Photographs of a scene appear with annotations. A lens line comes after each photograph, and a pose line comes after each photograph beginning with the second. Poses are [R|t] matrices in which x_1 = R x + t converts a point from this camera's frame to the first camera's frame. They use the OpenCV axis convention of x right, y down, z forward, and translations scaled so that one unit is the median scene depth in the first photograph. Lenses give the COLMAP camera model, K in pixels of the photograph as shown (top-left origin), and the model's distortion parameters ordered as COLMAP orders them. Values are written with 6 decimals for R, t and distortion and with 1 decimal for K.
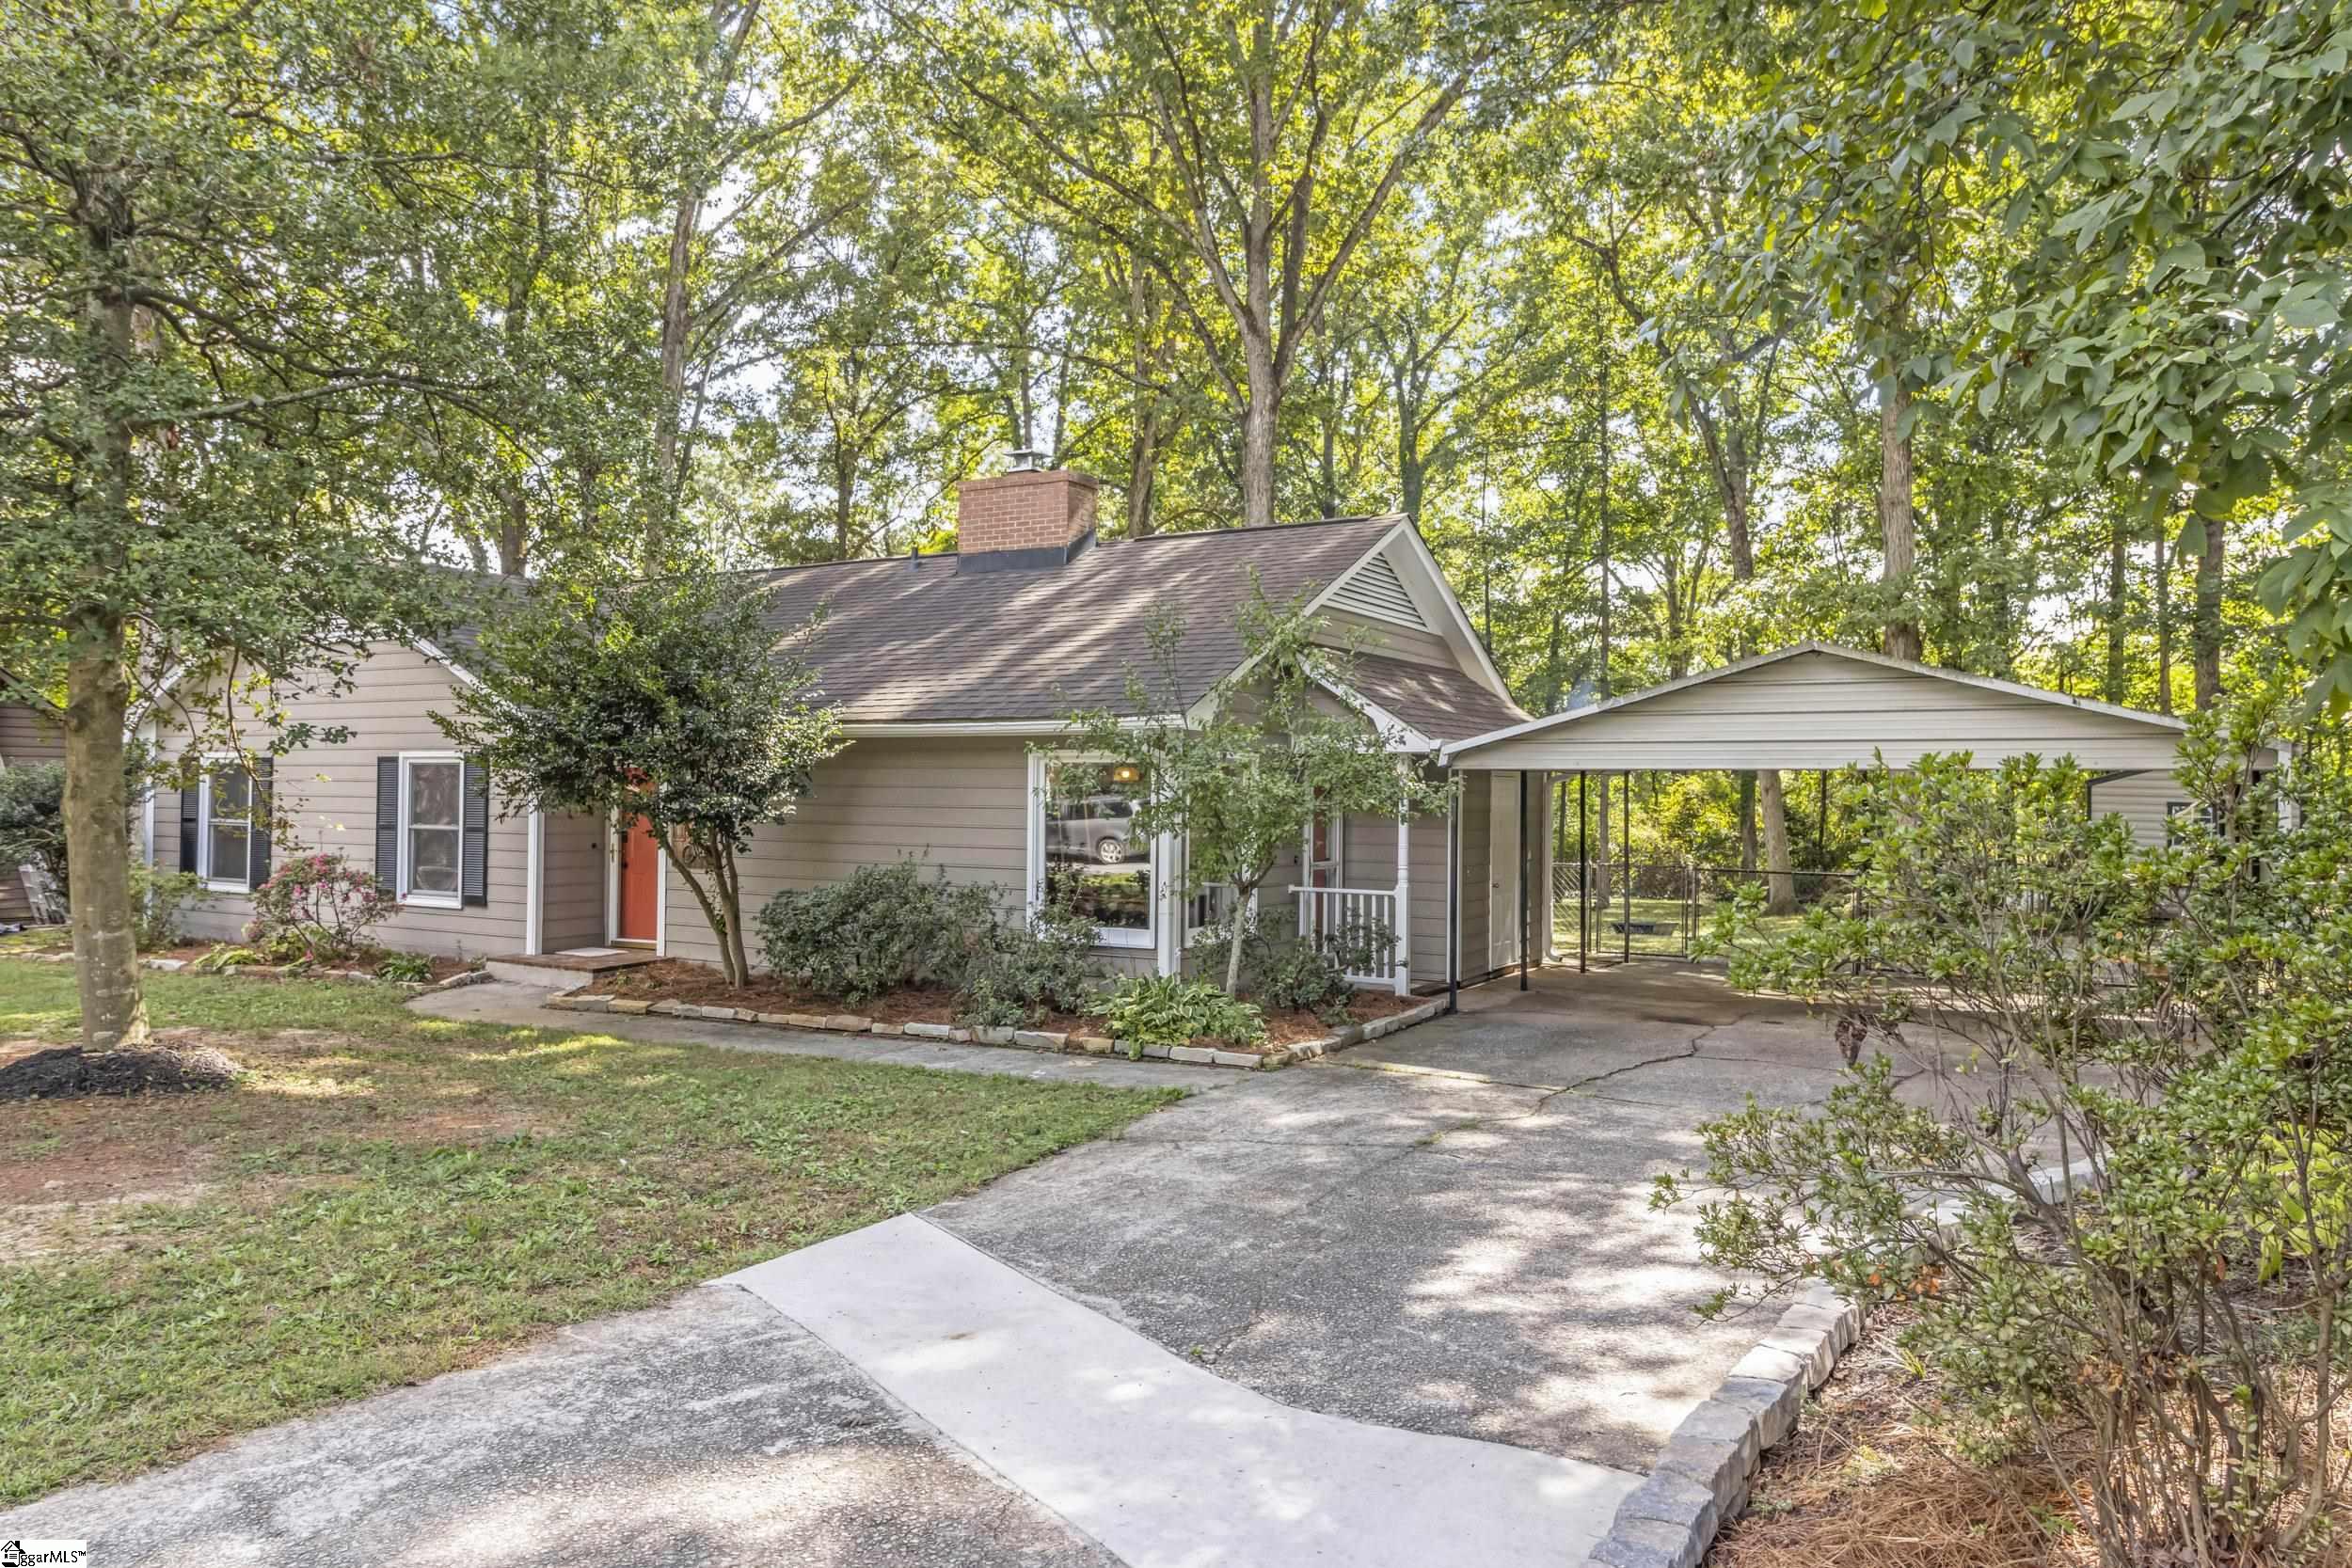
lens RADIAL K [[1606.3, 0, 1176.0], [0, 1606.3, 784.0], [0, 0, 1]] dist [-0.003187, -0.000832]
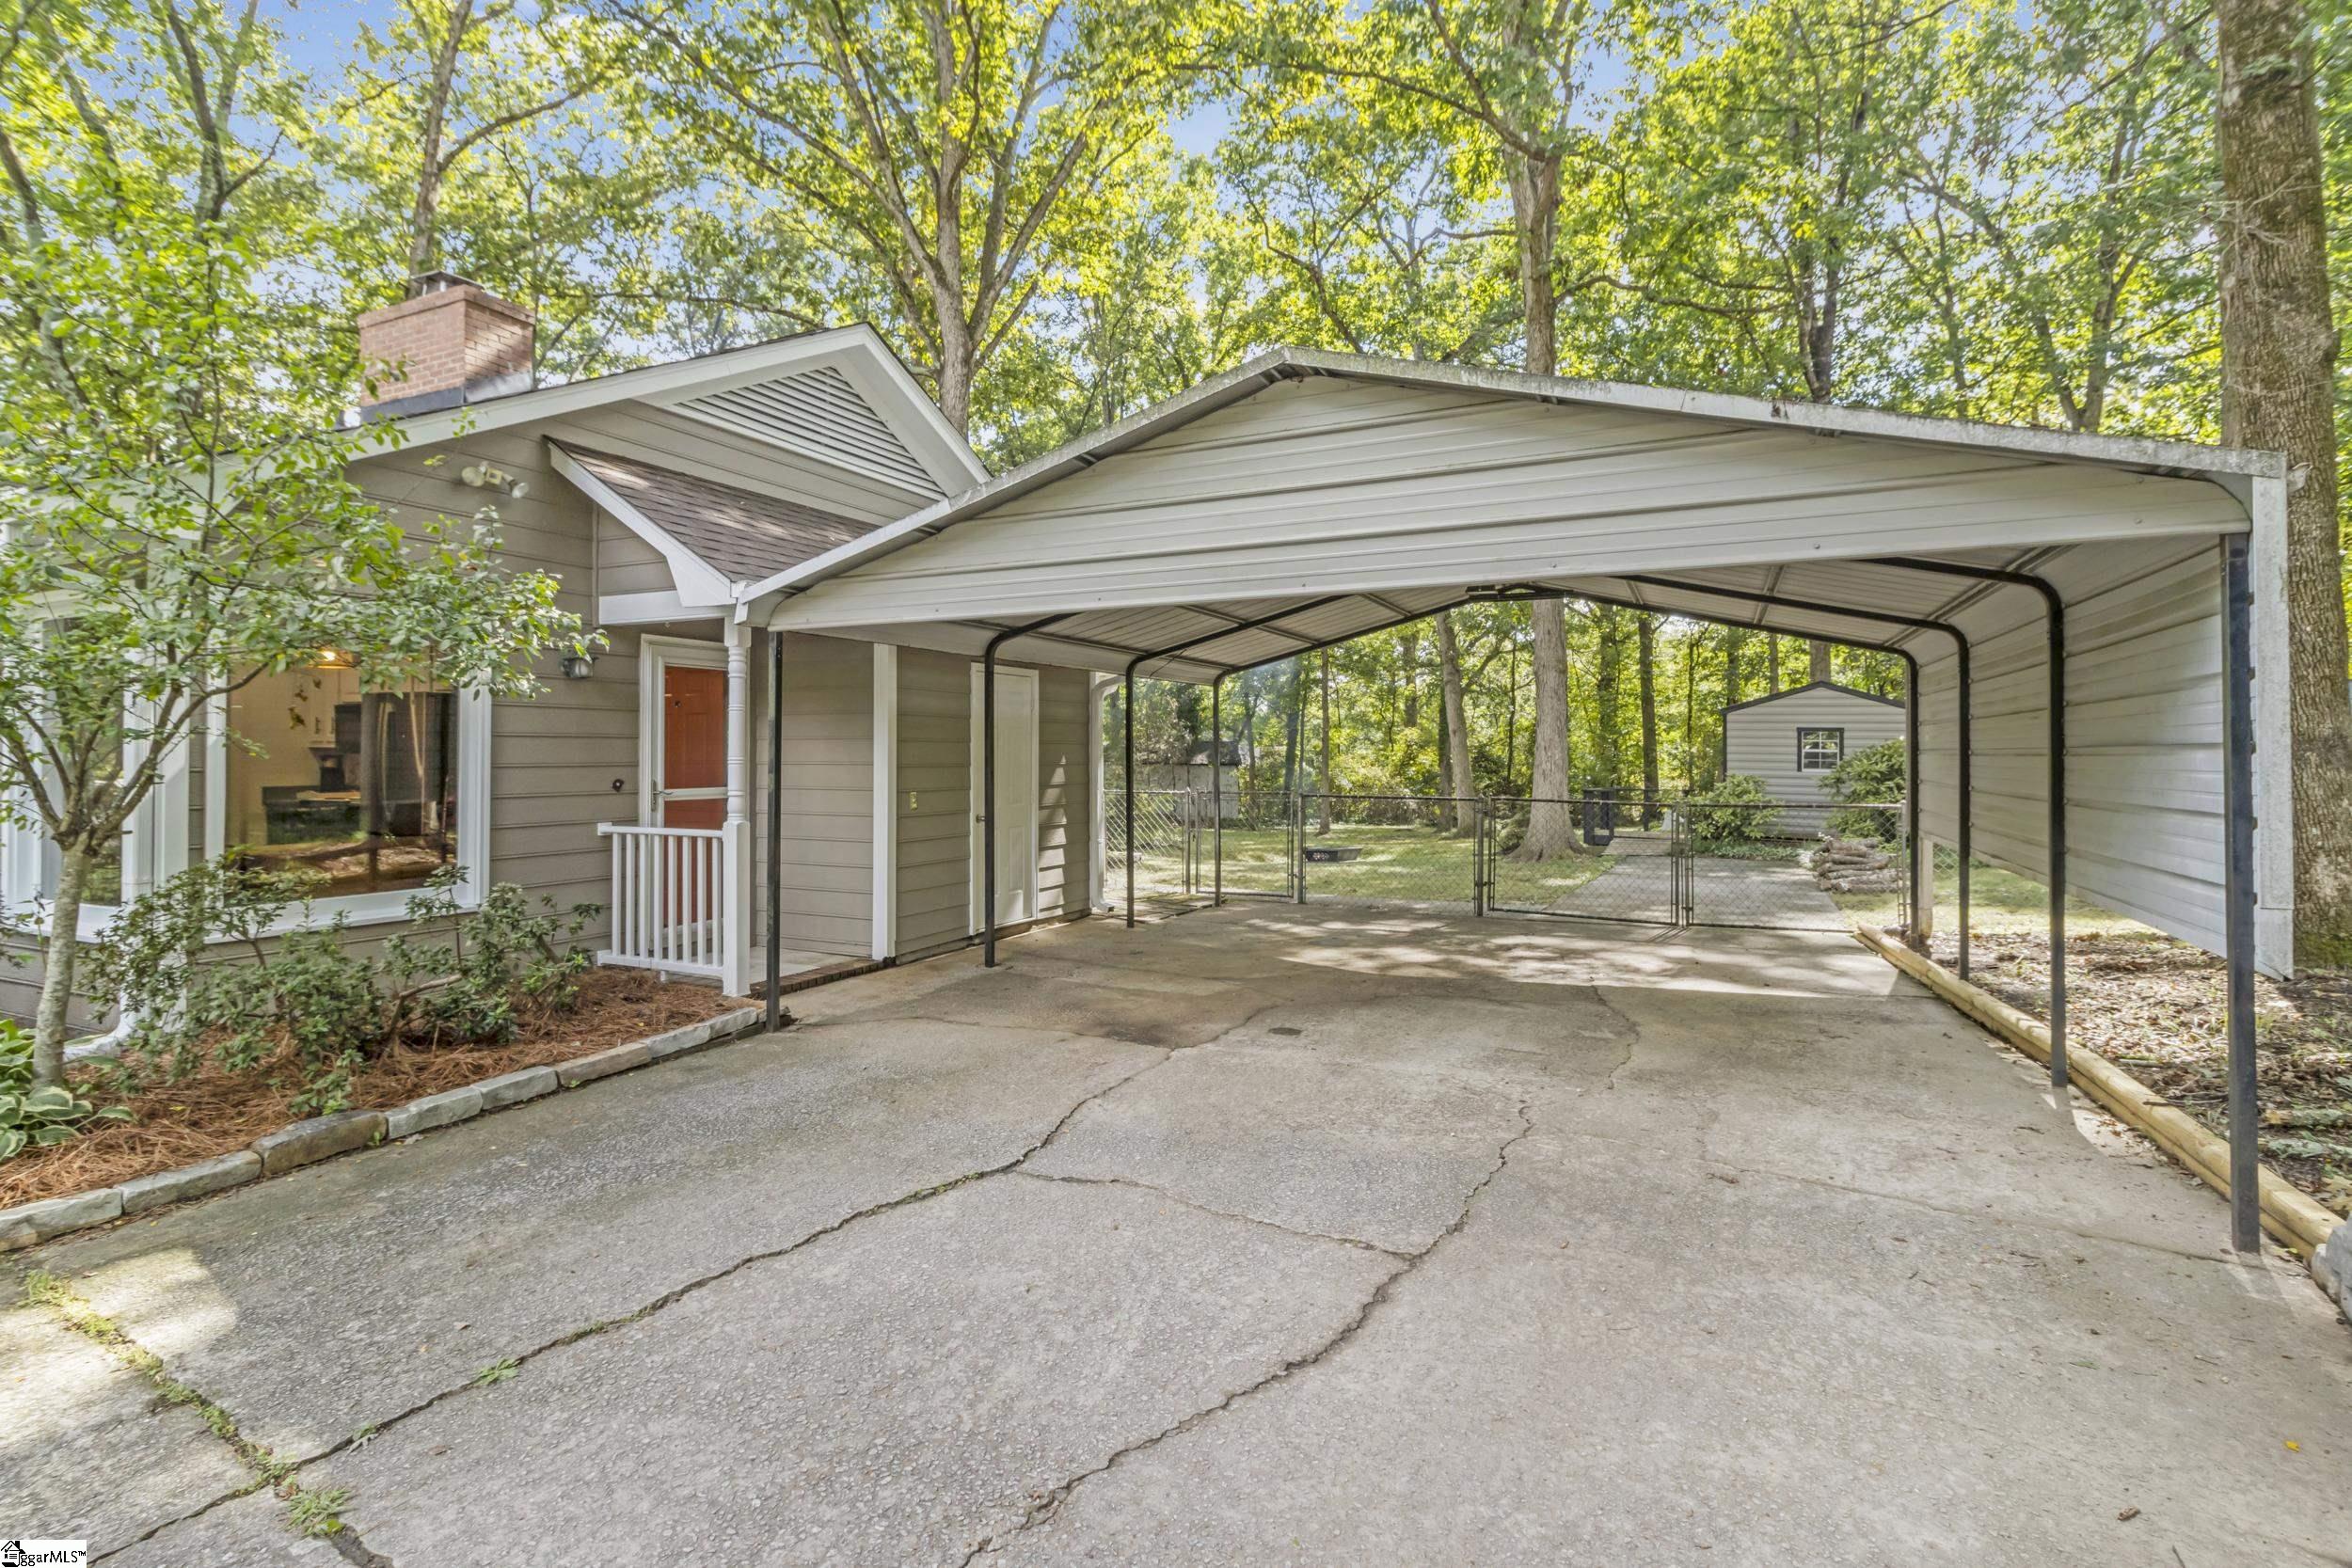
lens RADIAL K [[1087.9, 0, 1176.2], [0, 1087.9, 752.6], [0, 0, 1]] dist [0.003262, 0.000455]
pose [[0.997778, -0.005243, 0.066426, 0.257270], [0.004831, 0.999968, 0.006360, 0.029511], [-0.066457, -0.006025, 0.997771, 0.486159]]
